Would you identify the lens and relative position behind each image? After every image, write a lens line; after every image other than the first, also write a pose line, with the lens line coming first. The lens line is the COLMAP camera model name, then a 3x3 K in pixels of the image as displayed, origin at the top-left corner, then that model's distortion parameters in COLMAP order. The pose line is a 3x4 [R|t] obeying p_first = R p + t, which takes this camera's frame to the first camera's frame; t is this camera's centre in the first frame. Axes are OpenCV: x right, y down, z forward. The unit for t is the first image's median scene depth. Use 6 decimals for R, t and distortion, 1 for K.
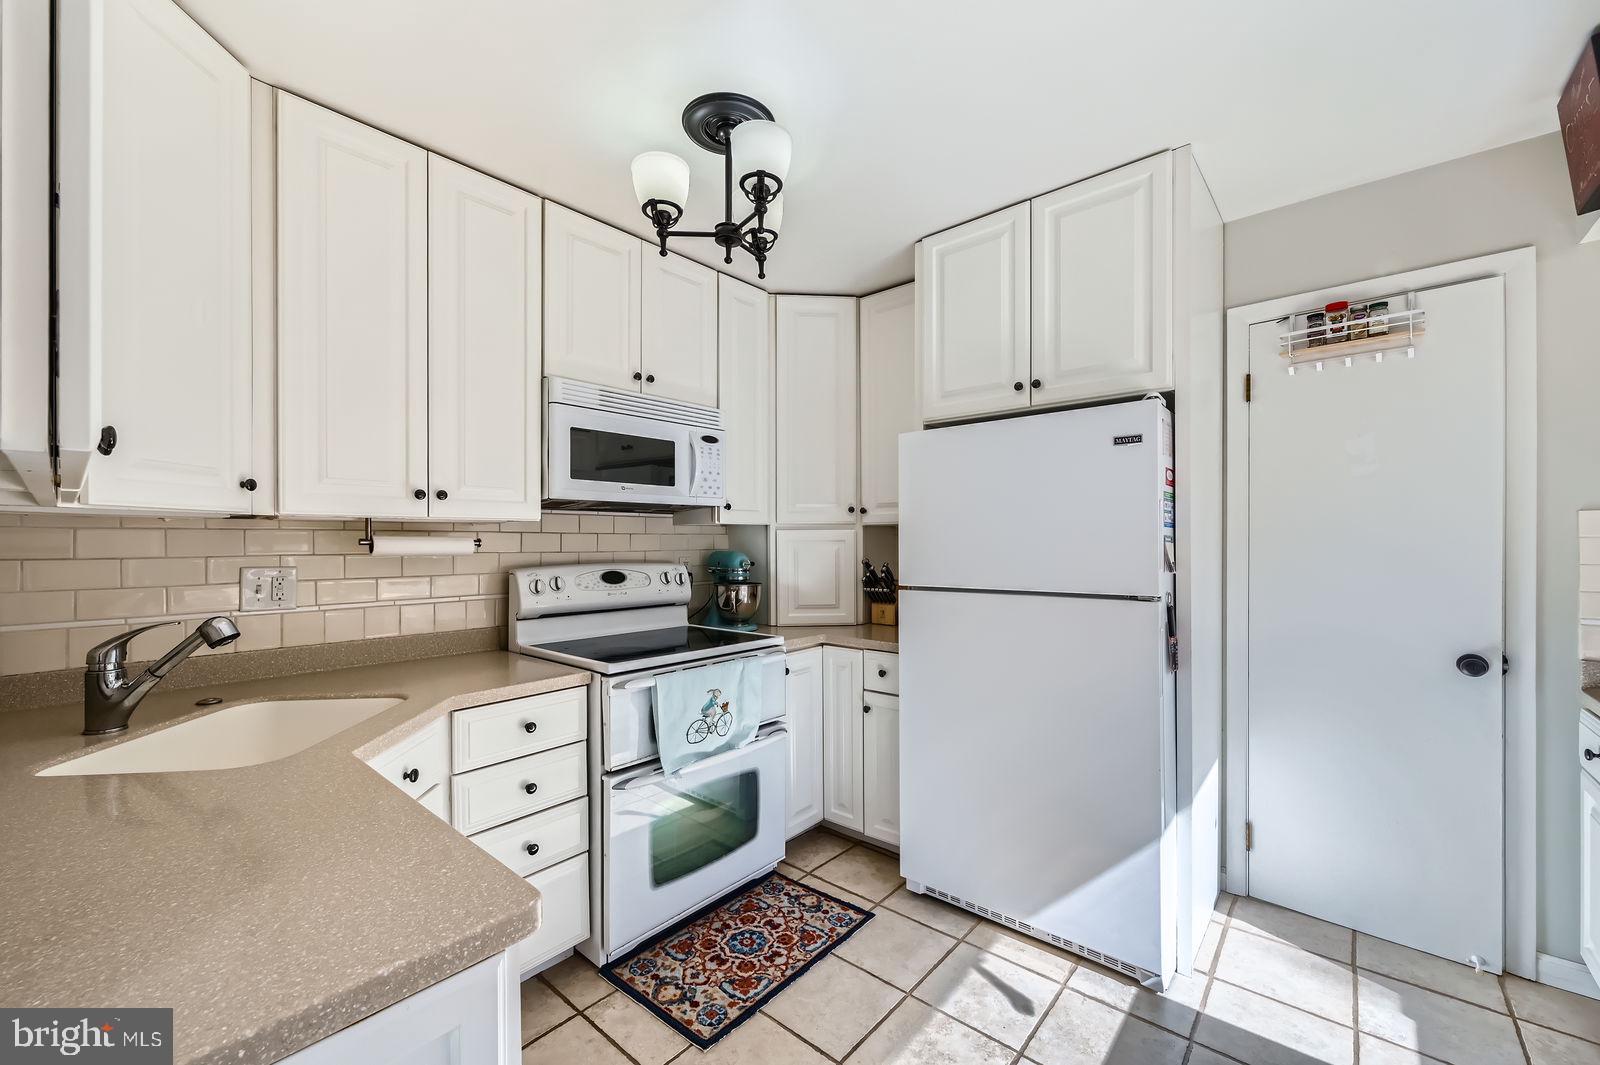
lens RADIAL K [[640.0, 0, 802.5], [0, 640.0, 539.0], [0, 0, 1]] dist [-0.000442, 0.000013]
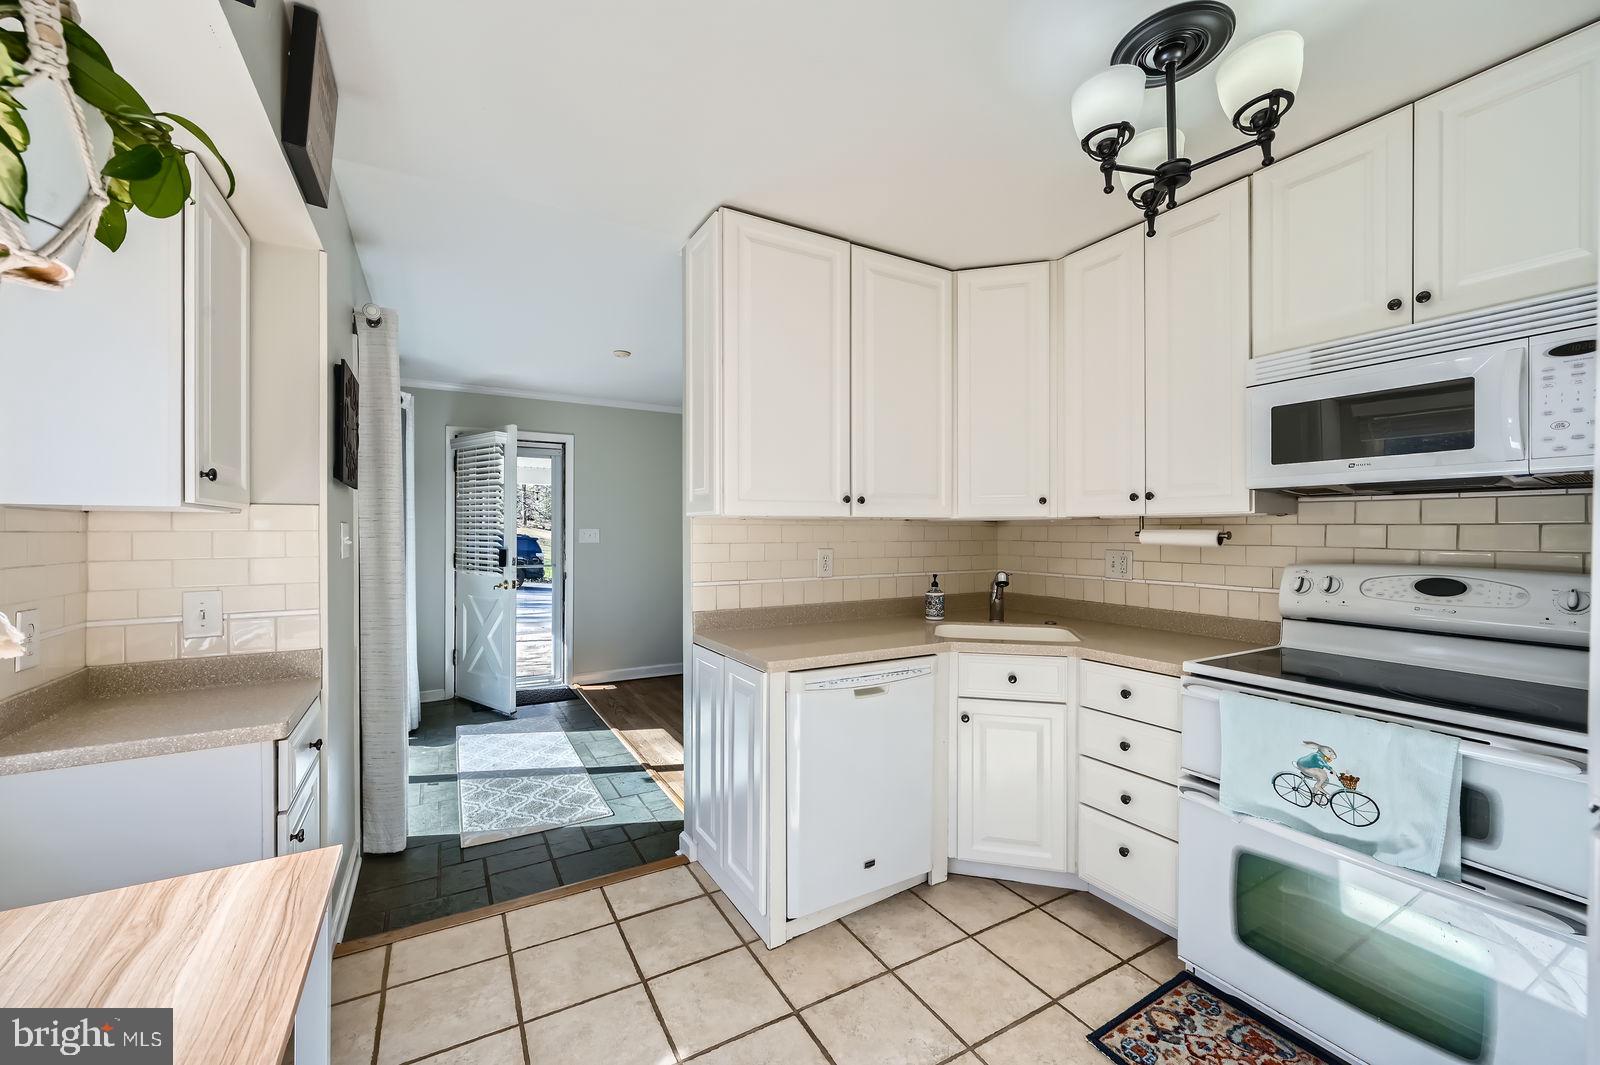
lens RADIAL K [[629.4, 0, 794.0], [0, 629.4, 528.7], [0, 0, 1]] dist [-0.001063, -0.000061]
pose [[-0.341023, -0.002516, -0.940052, 0.717889], [0.000269, 0.999996, -0.002774, -0.002602], [0.940055, -0.001199, -0.341021, 0.690578]]
